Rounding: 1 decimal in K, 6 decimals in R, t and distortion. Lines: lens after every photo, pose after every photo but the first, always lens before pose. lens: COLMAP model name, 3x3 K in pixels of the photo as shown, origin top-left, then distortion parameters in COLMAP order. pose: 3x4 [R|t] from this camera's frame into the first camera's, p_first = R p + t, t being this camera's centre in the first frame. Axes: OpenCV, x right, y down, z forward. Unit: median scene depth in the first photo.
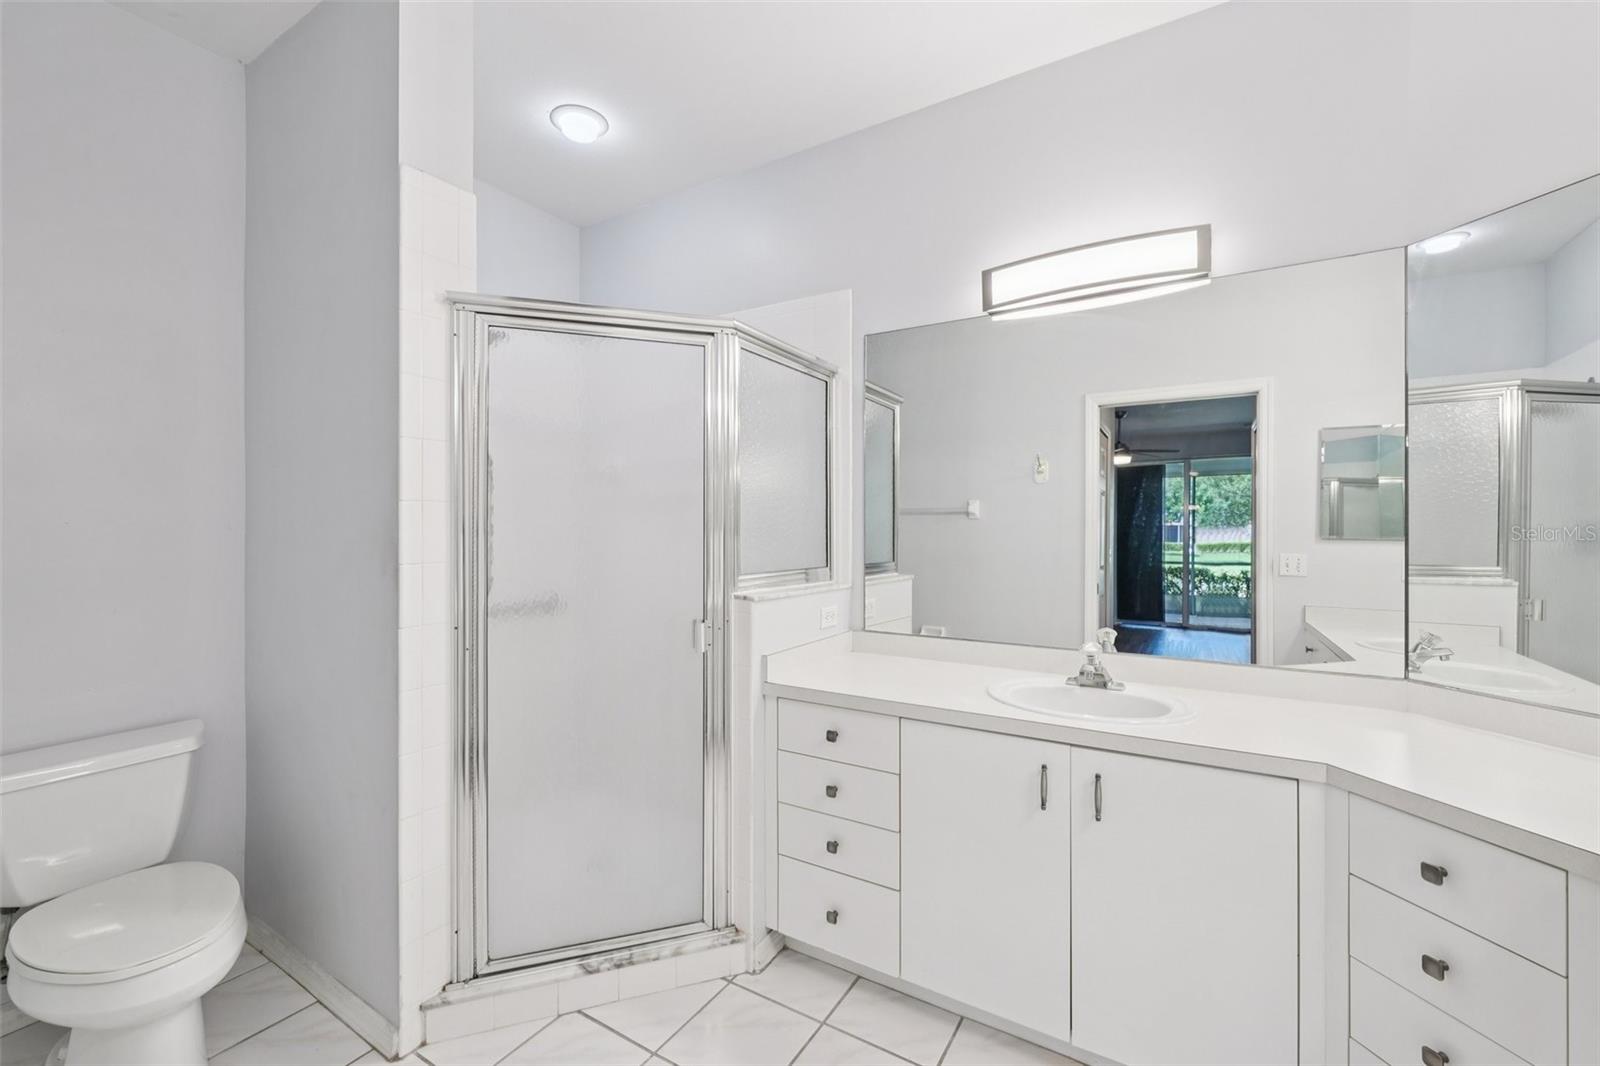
lens RADIAL K [[659.6, 0, 800.0], [0, 659.6, 533.0], [0, 0, 1]] dist [0.000241, -0.000130]
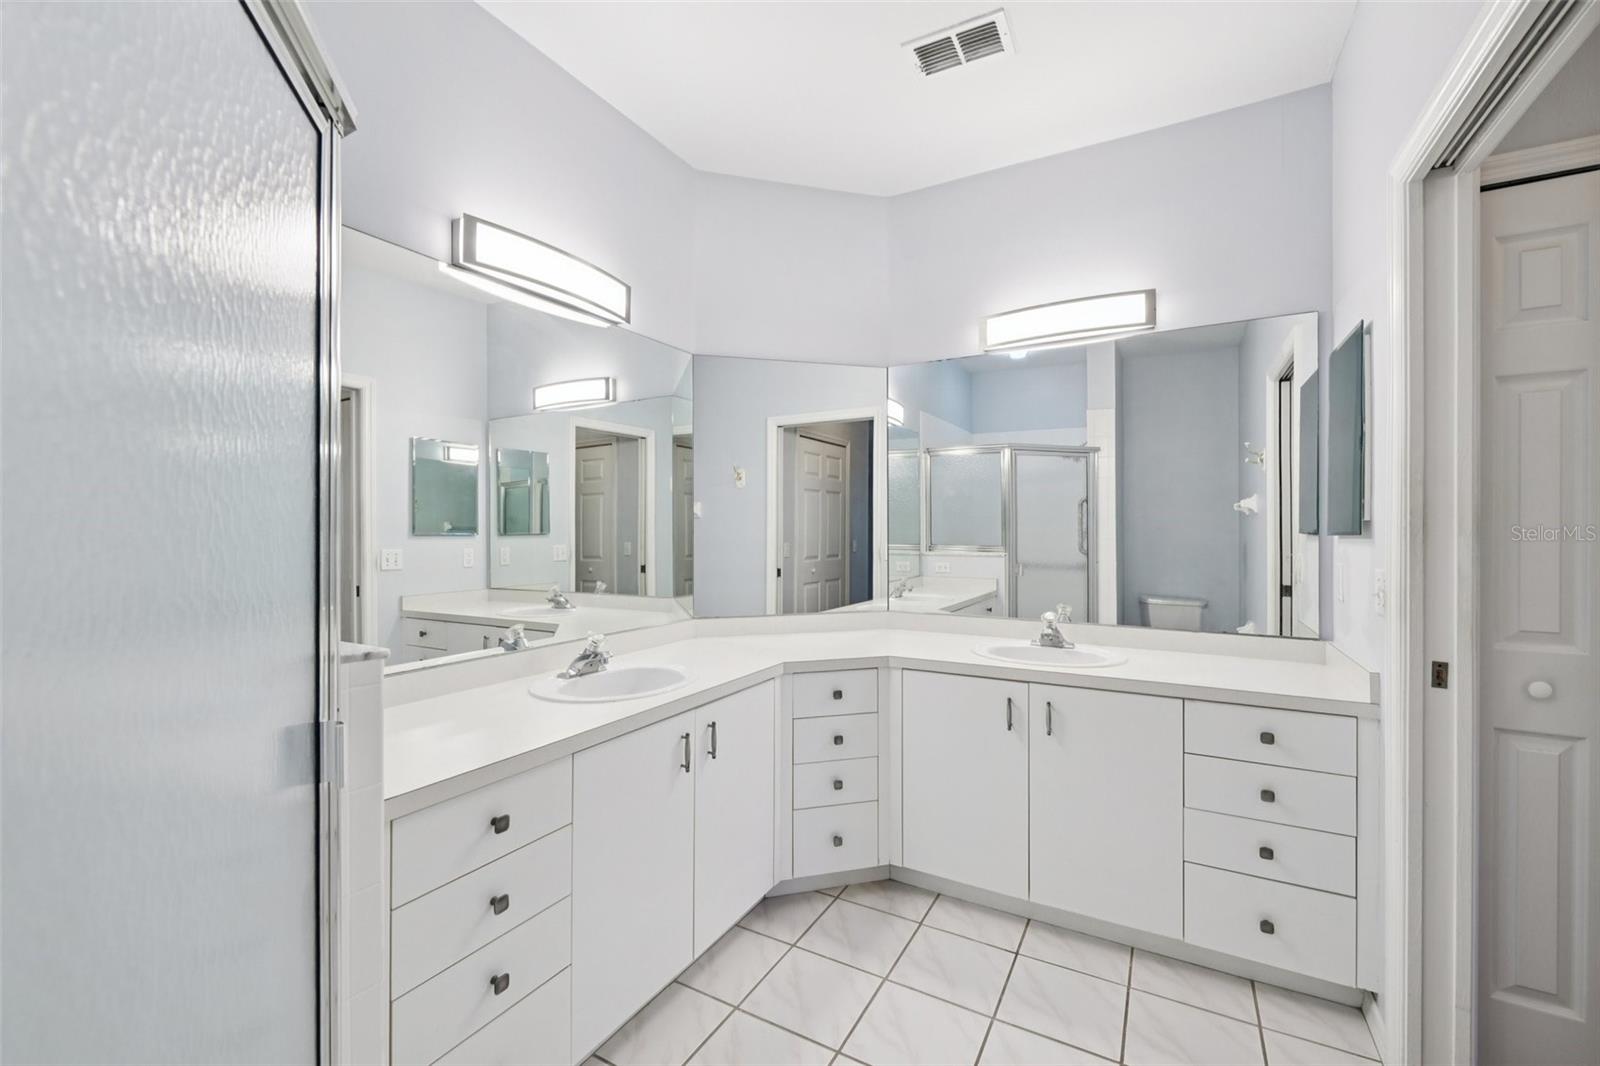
lens RADIAL K [[659.6, 0, 800.0], [0, 659.6, 533.0], [0, 0, 1]] dist [0.000241, -0.000130]
pose [[-0.015459, -0.010681, 0.999823, -0.641634], [0.006118, 0.999923, 0.010777, -0.004039], [-0.999862, 0.006283, -0.015392, 0.685670]]
